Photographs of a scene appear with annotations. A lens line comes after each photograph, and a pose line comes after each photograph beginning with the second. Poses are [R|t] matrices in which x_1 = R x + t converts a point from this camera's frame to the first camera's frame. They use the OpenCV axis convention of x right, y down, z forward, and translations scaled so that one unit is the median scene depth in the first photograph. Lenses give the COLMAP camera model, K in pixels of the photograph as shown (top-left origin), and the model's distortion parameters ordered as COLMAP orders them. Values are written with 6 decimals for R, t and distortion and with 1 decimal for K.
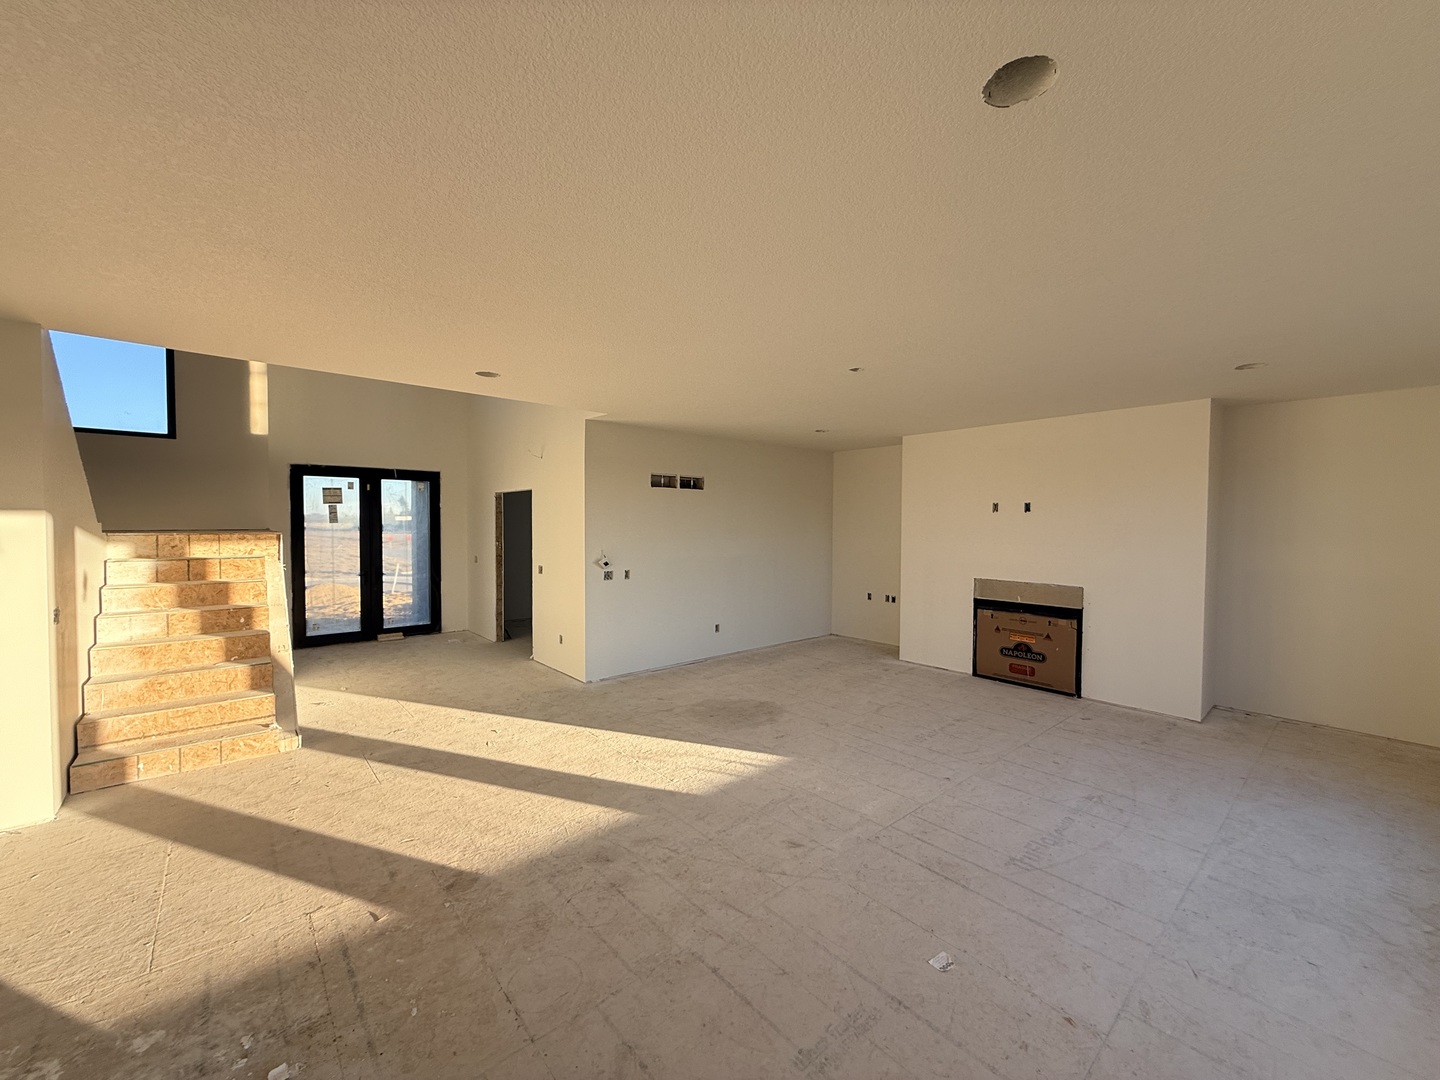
lens RADIAL K [[563.7, 0, 720.0], [0, 563.7, 540.0], [0, 0, 1]] dist [0.010784, -0.000294]
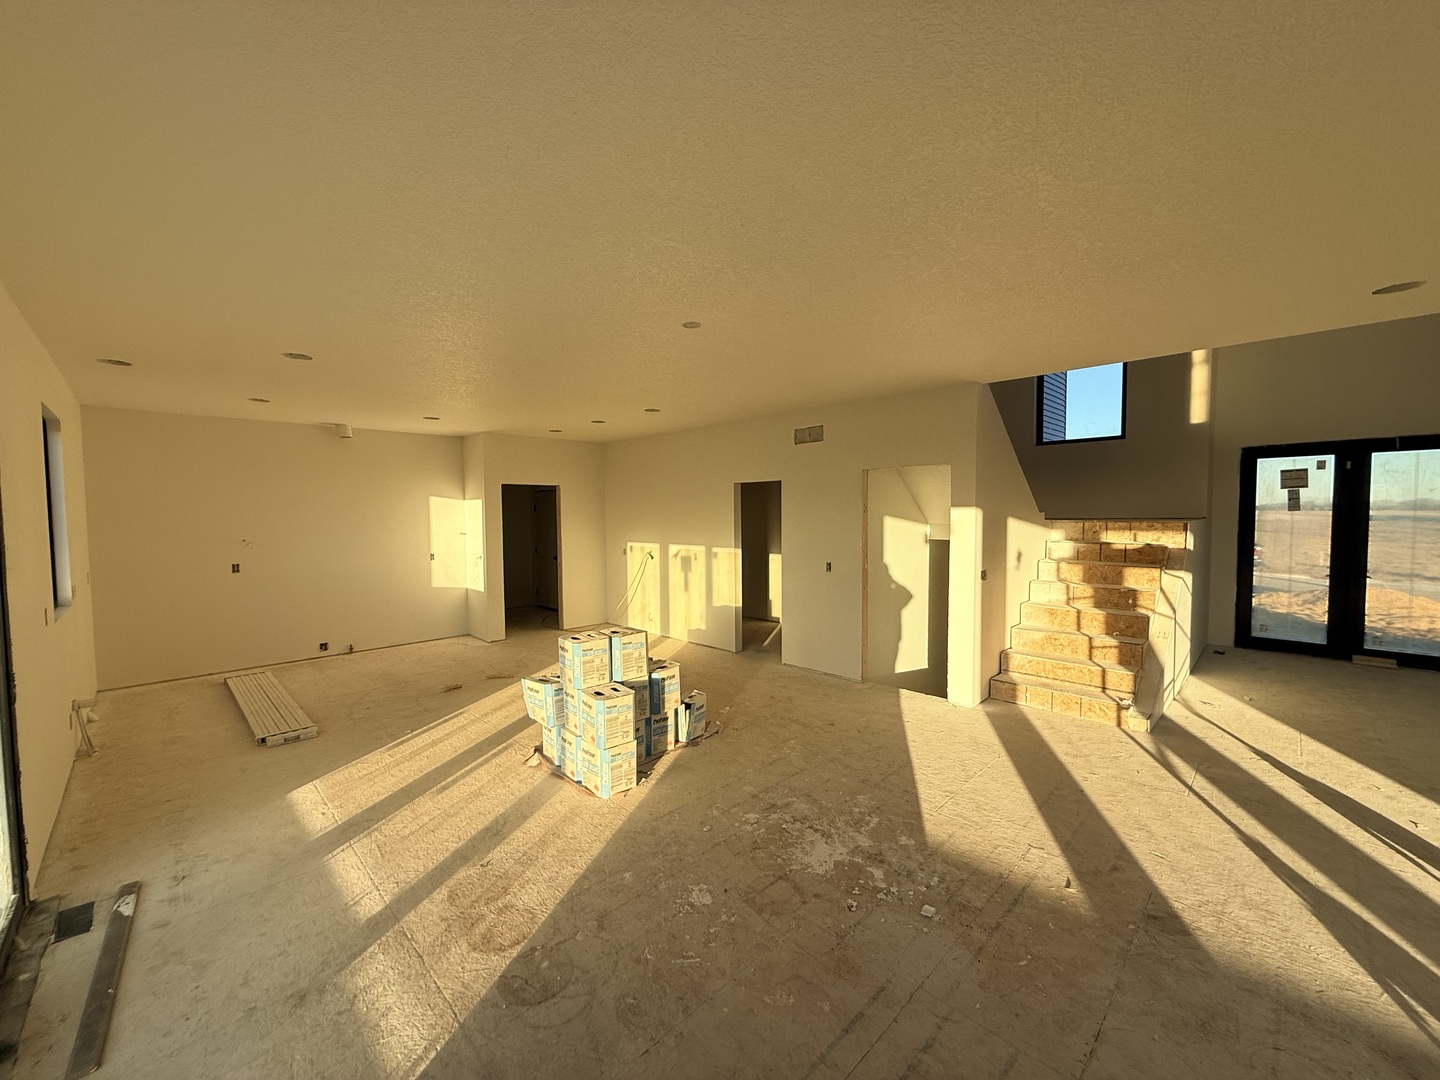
lens RADIAL K [[571.0, 0, 718.6], [0, 571.0, 535.4], [0, 0, 1]] dist [-0.000567, -0.000039]
pose [[0.088760, 0.033173, -0.995500, 0.191433], [-0.022583, 0.999255, 0.031284, -0.001221], [0.995797, 0.019705, 0.089443, 0.129044]]
